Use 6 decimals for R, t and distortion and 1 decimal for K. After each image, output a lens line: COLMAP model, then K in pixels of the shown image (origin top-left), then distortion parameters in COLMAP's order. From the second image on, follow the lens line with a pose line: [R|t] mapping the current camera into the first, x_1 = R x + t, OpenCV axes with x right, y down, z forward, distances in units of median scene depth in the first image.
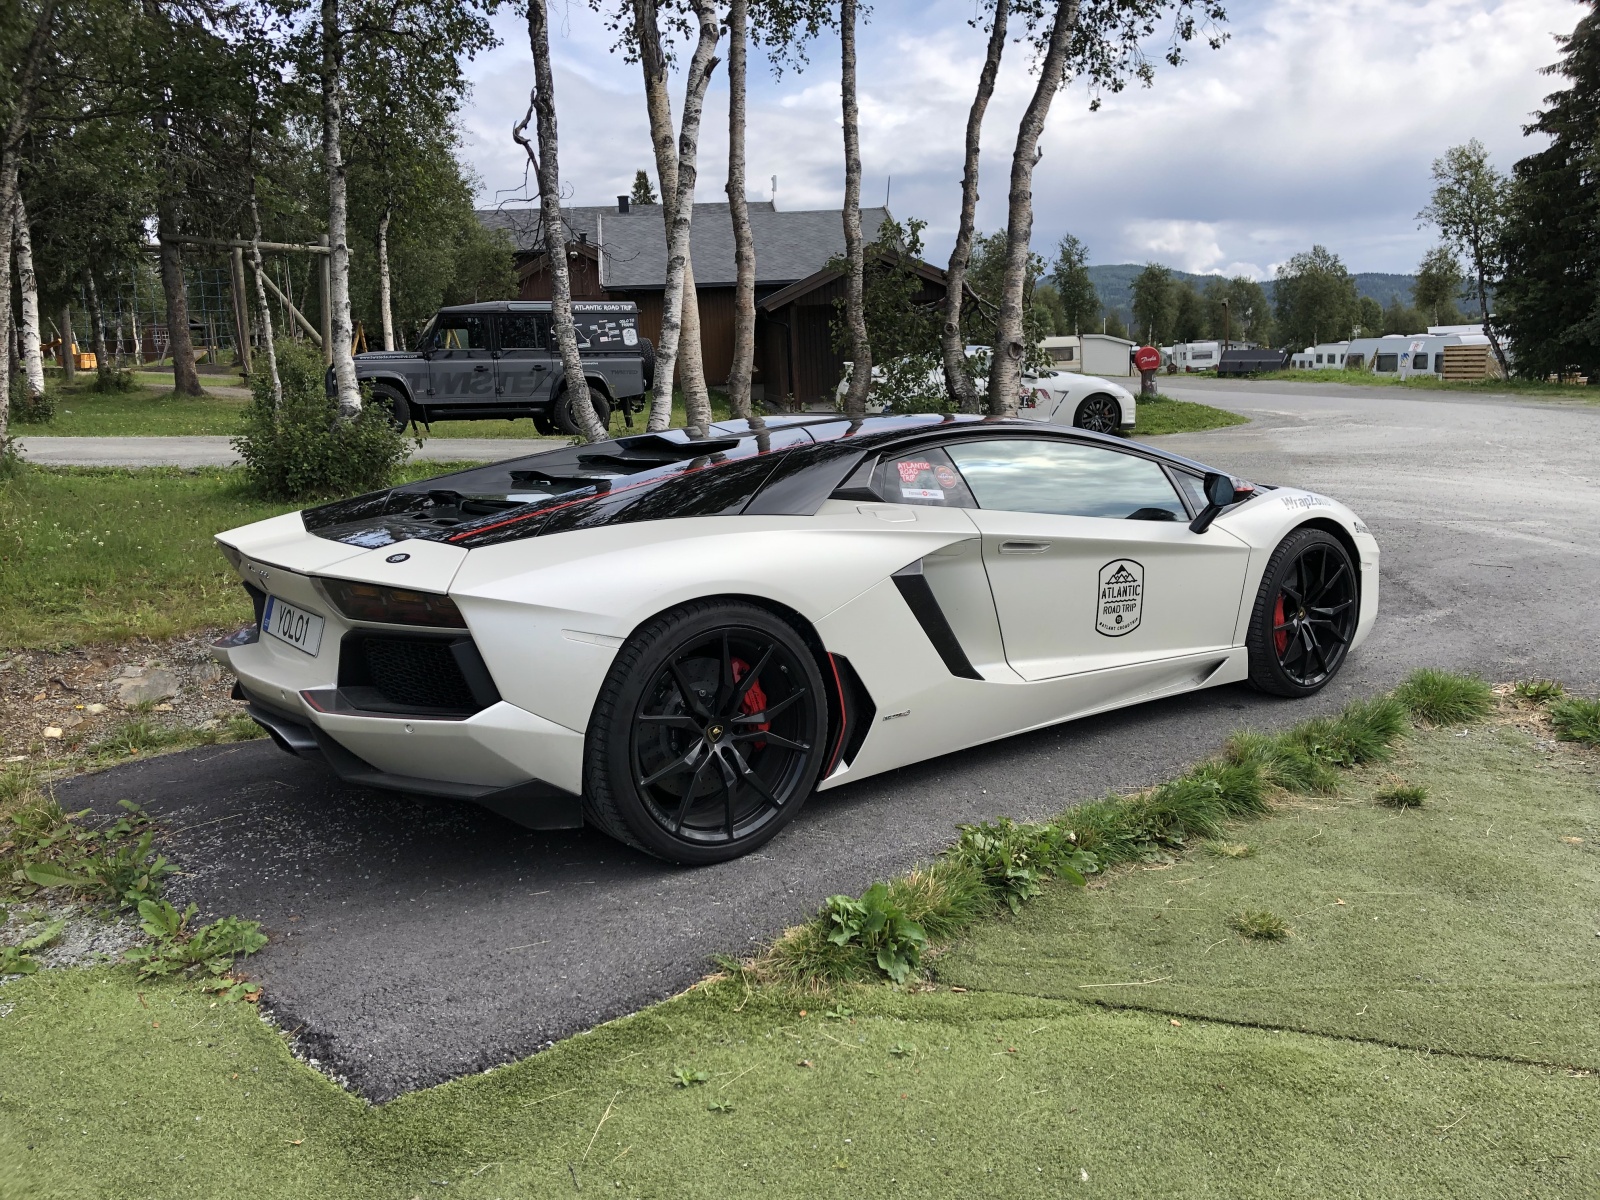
lens RADIAL K [[1326.8, 0, 799.9], [0, 1326.8, 601.0], [0, 0, 1]] dist [0.040141, -0.034764]
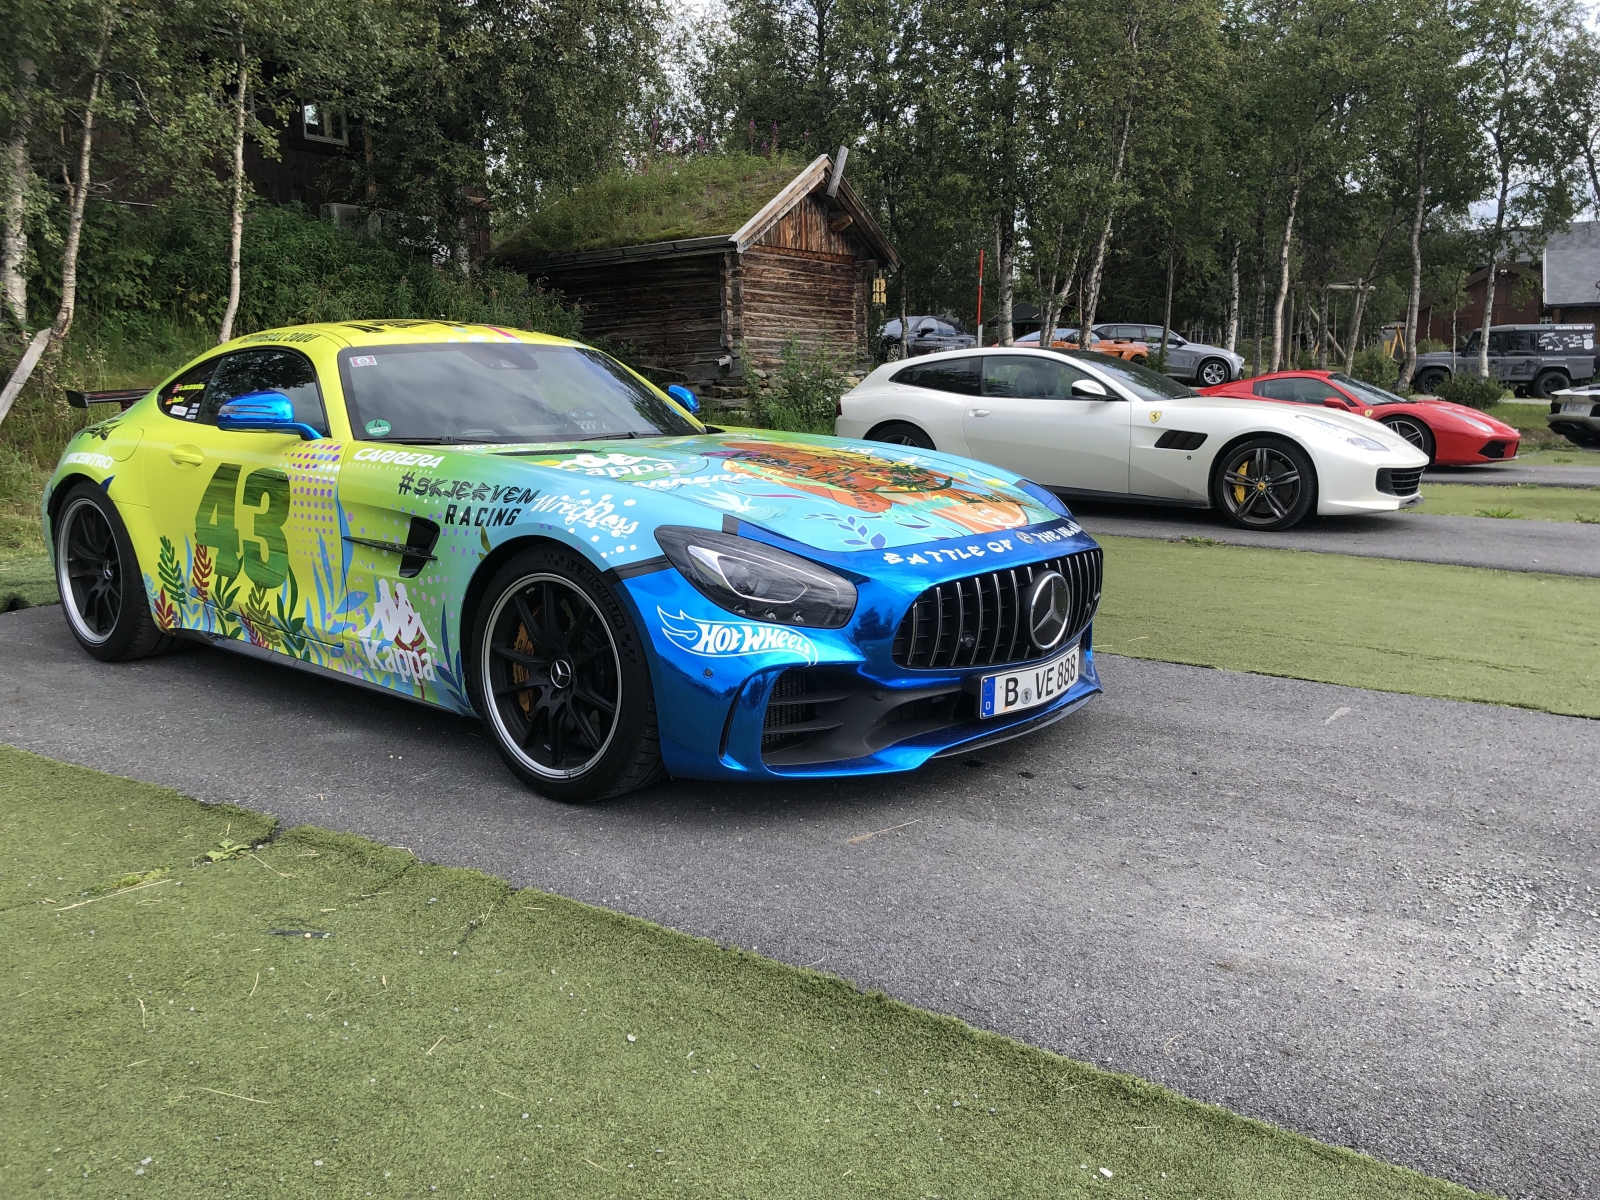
lens RADIAL K [[1326.8, 0, 799.7], [0, 1326.8, 599.9], [0, 0, 1]] dist [0.040141, -0.034764]
pose [[0.827061, 0.112377, -0.550764, 0.022646], [-0.110725, 0.993185, 0.036377, 0.187850], [0.551099, 0.030897, 0.833868, -1.041542]]
